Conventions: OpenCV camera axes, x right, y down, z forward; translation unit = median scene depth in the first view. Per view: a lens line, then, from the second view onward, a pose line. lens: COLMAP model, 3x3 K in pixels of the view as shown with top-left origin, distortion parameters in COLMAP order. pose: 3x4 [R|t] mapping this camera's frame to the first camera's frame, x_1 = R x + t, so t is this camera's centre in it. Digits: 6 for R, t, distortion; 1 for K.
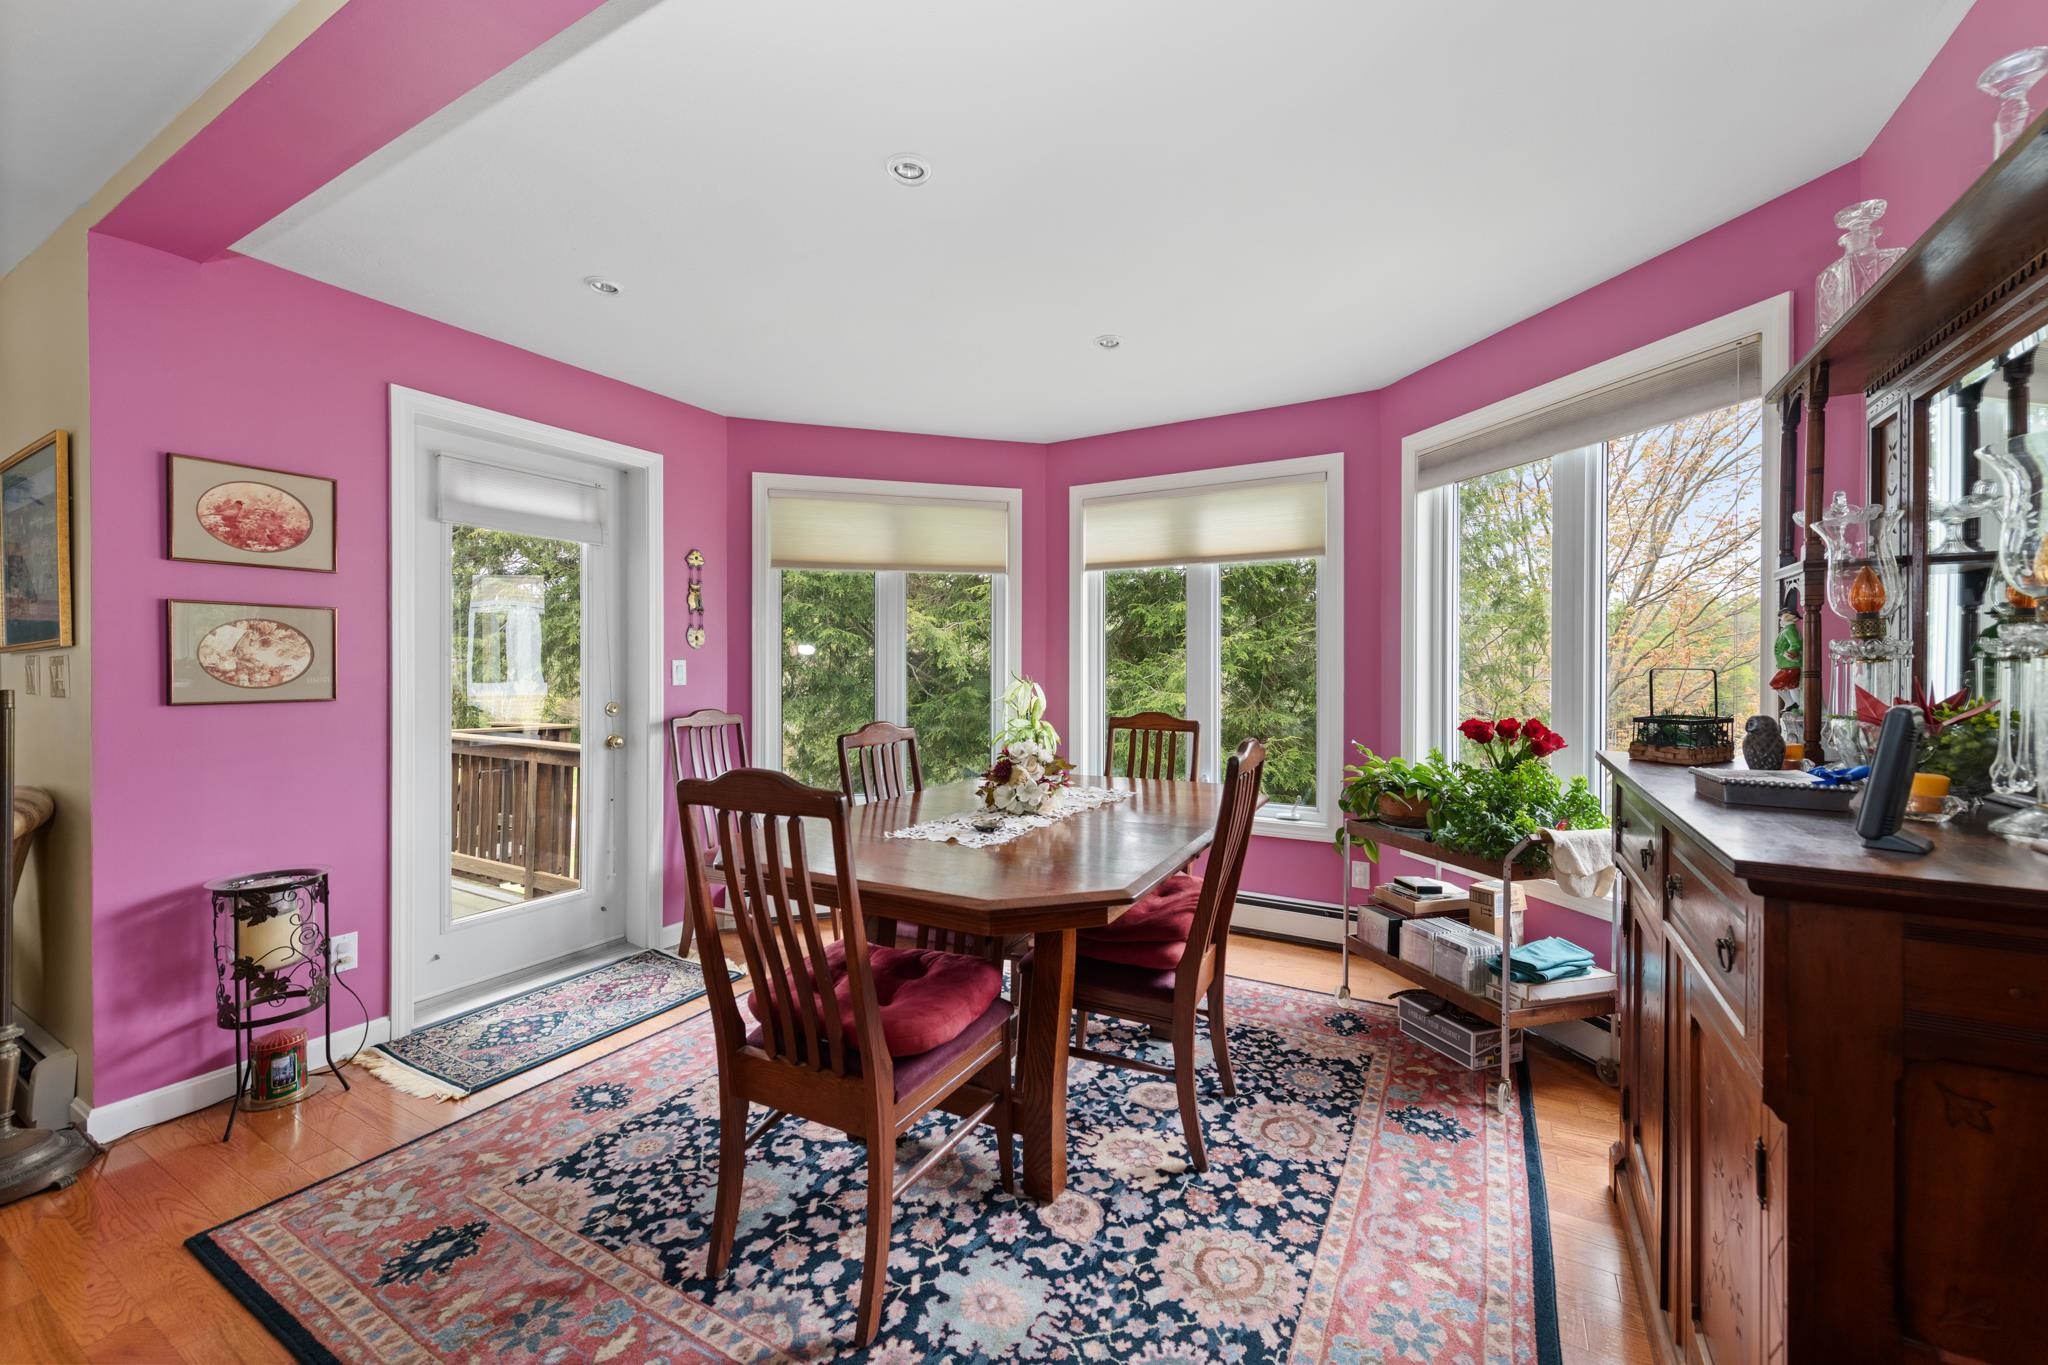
lens RADIAL K [[802.9, 0, 1023.9], [0, 802.9, 672.9], [0, 0, 1]] dist [0.008907, -0.000192]
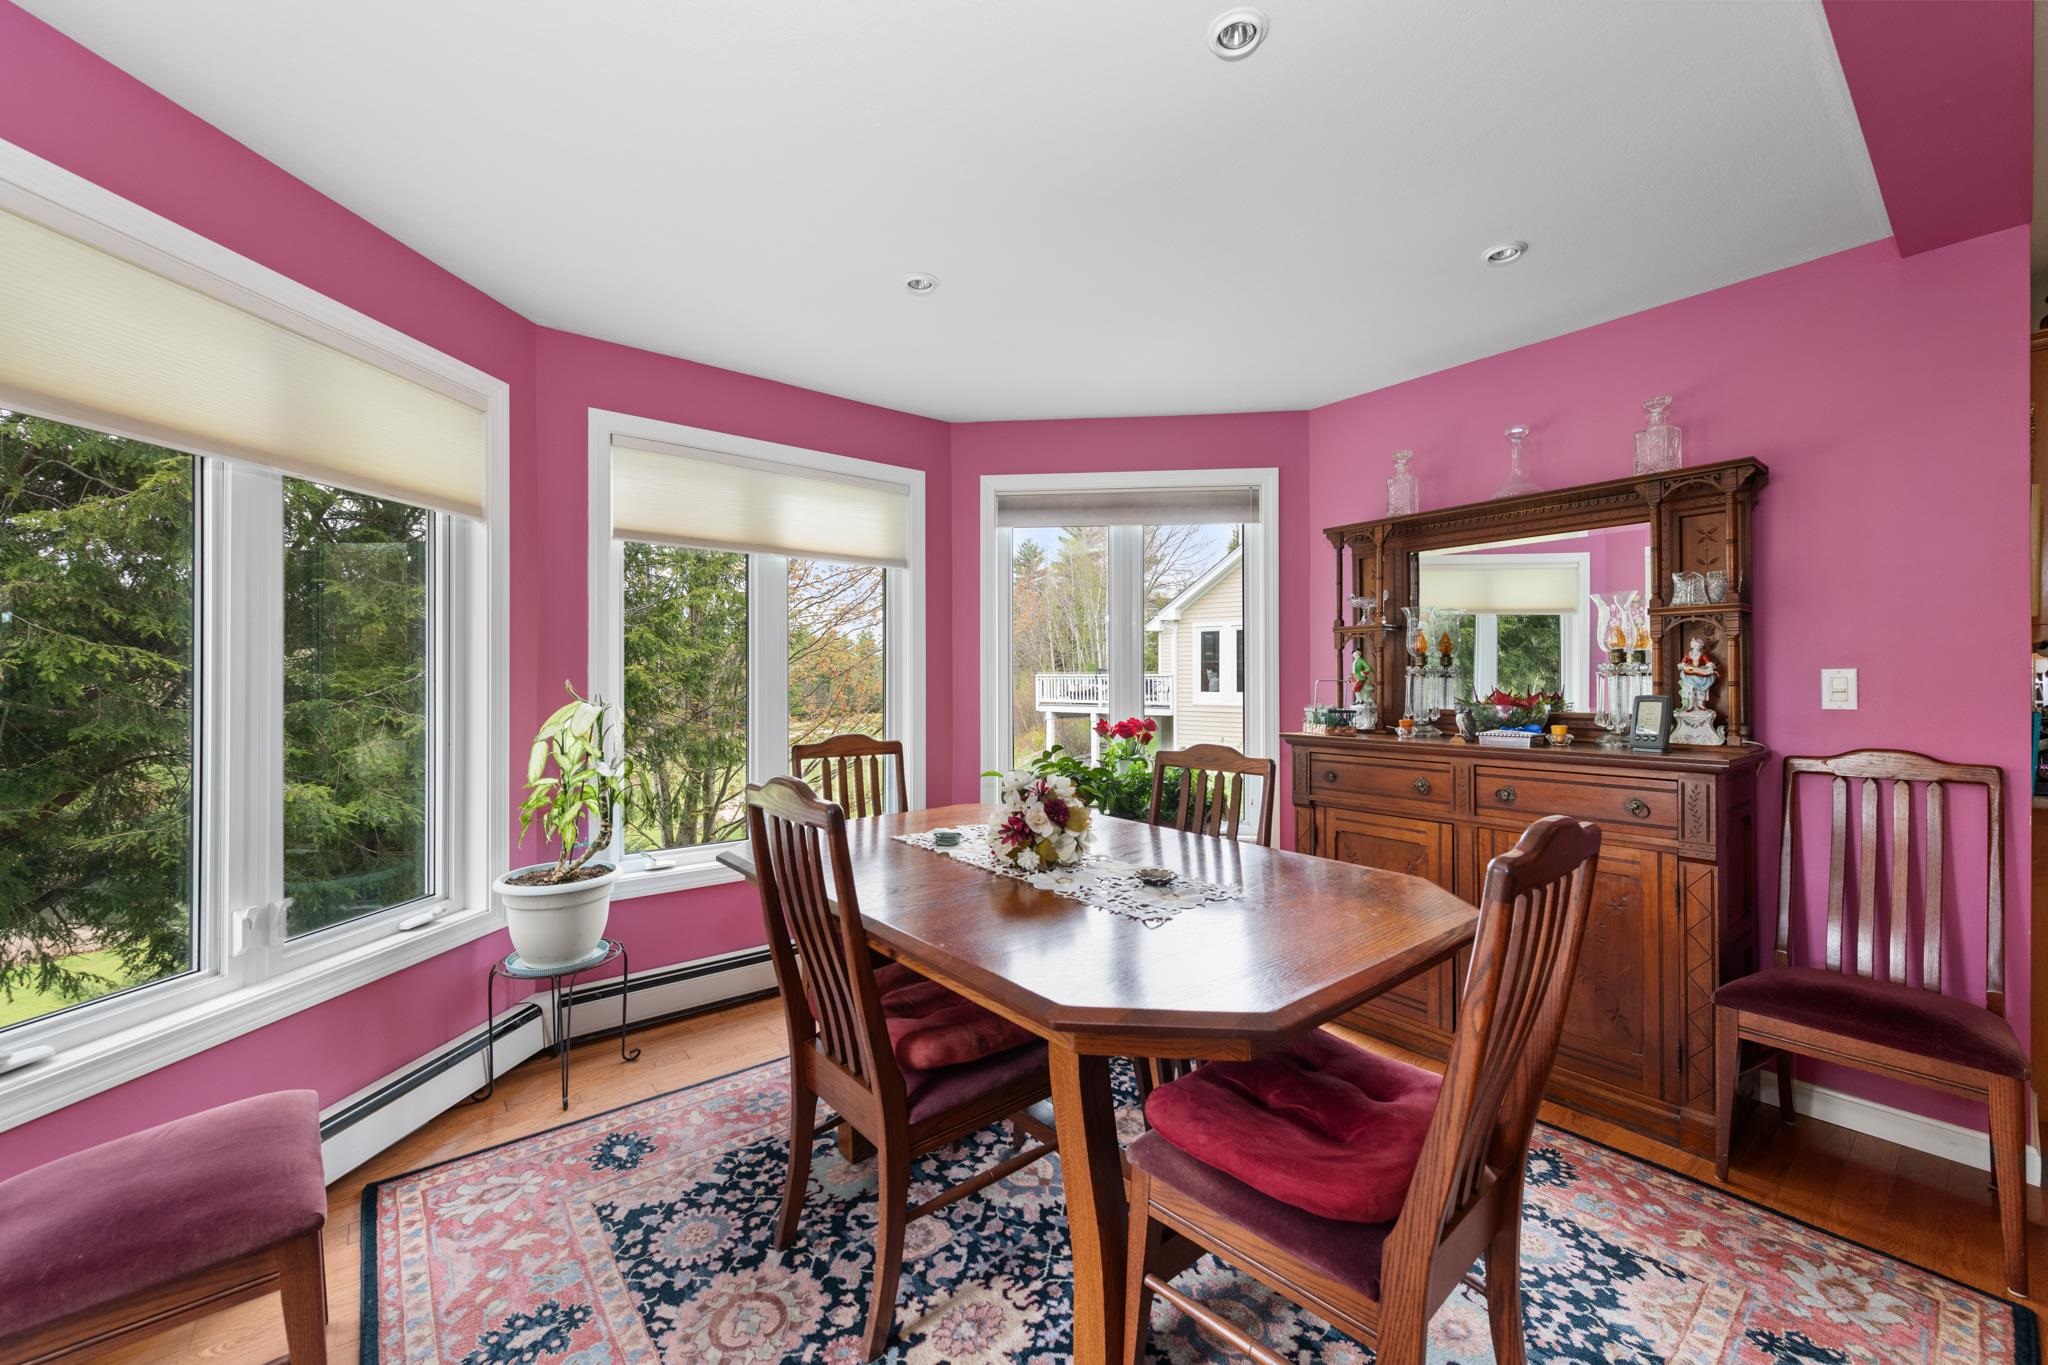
lens RADIAL K [[802.9, 0, 1023.9], [0, 802.9, 672.9], [0, 0, 1]] dist [0.008907, -0.000192]
pose [[0.360778, 0.003046, 0.932647, -0.441461], [0.004027, 0.999980, -0.004824, -0.008074], [-0.932643, 0.005496, 0.360758, 0.433197]]
